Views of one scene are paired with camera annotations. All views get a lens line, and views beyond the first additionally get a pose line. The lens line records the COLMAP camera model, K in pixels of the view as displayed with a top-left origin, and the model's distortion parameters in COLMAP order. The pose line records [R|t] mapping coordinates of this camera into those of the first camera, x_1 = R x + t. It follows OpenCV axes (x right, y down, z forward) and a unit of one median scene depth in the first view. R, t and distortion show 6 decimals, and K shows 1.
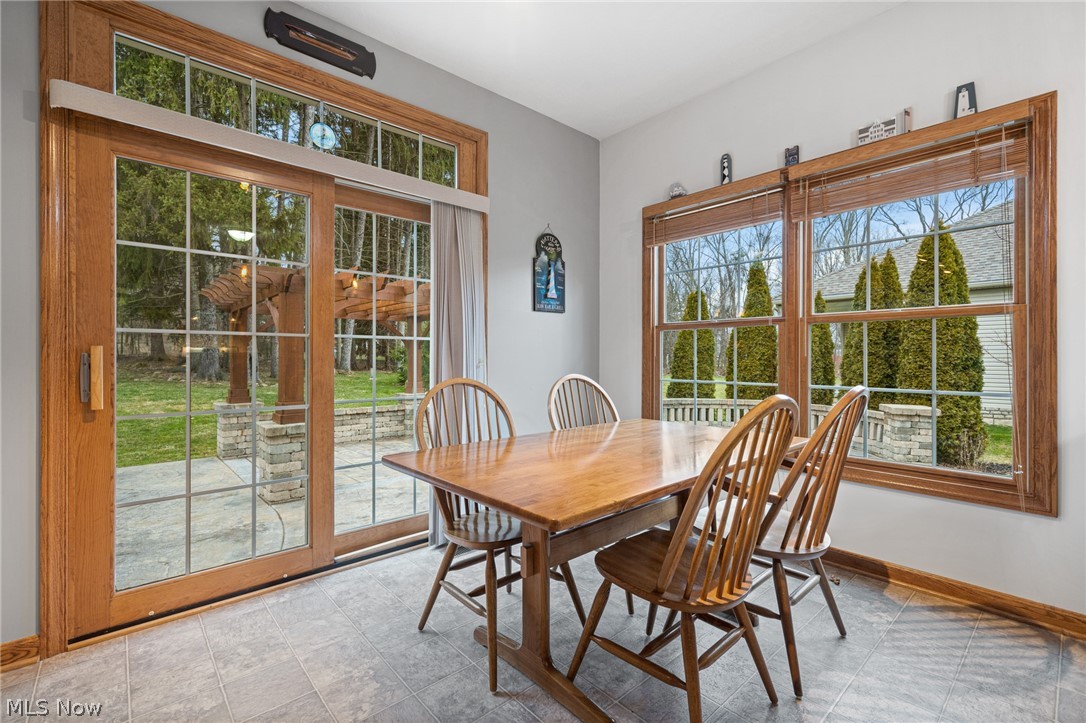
lens RADIAL K [[484.9, 0, 544.7], [0, 484.9, 356.3], [0, 0, 1]] dist [0.008450, -0.001803]
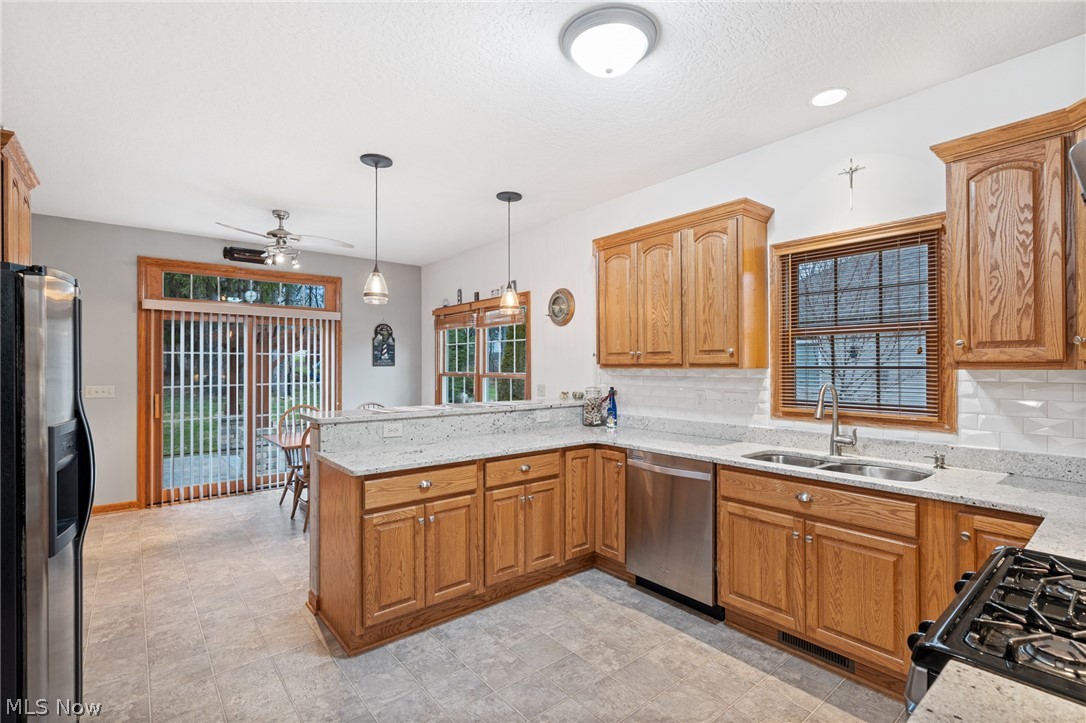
lens RADIAL K [[501.8, 0, 544.4], [0, 501.8, 363.7], [0, 0, 1]] dist [0.003111, -0.000045]
pose [[0.999333, -0.003413, -0.036352, 1.034023], [0.003270, 0.999987, -0.003991, -0.136684], [0.036365, 0.003869, 0.999331, -1.332134]]
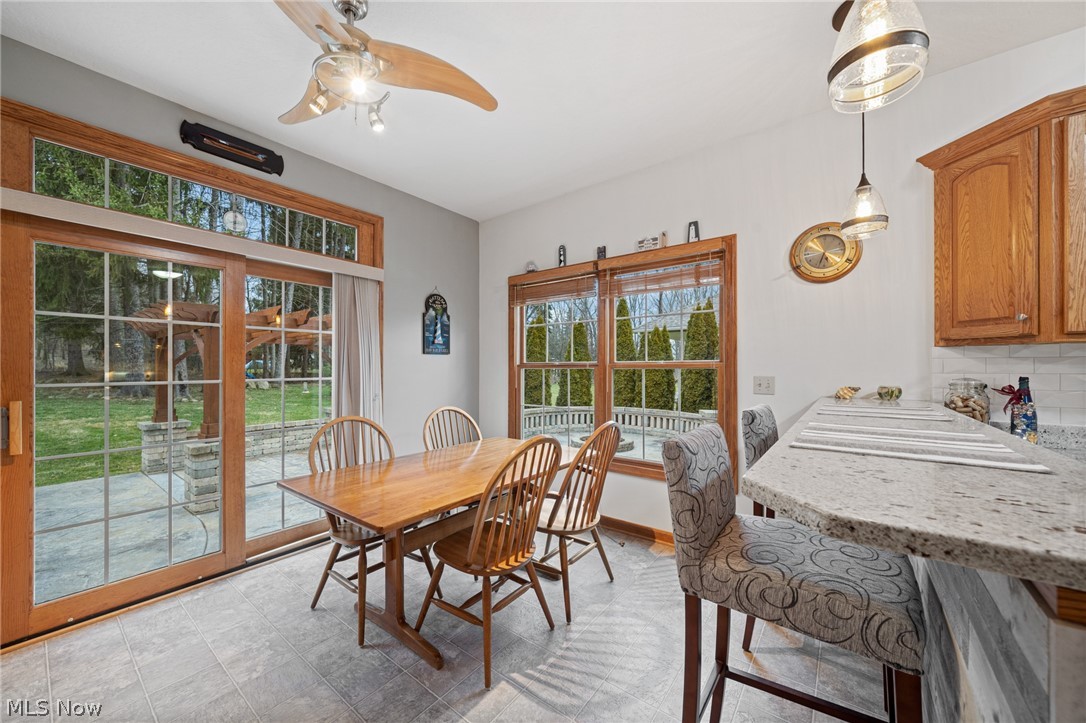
lens RADIAL K [[403.4, 0, 545.7], [0, 403.4, 367.1], [0, 0, 1]] dist [0.000635, 0.000044]
pose [[0.982063, -0.001578, 0.188547, 0.139111], [0.001995, 0.999996, -0.002020, -0.081089], [-0.188543, 0.002360, 0.982062, -0.176362]]
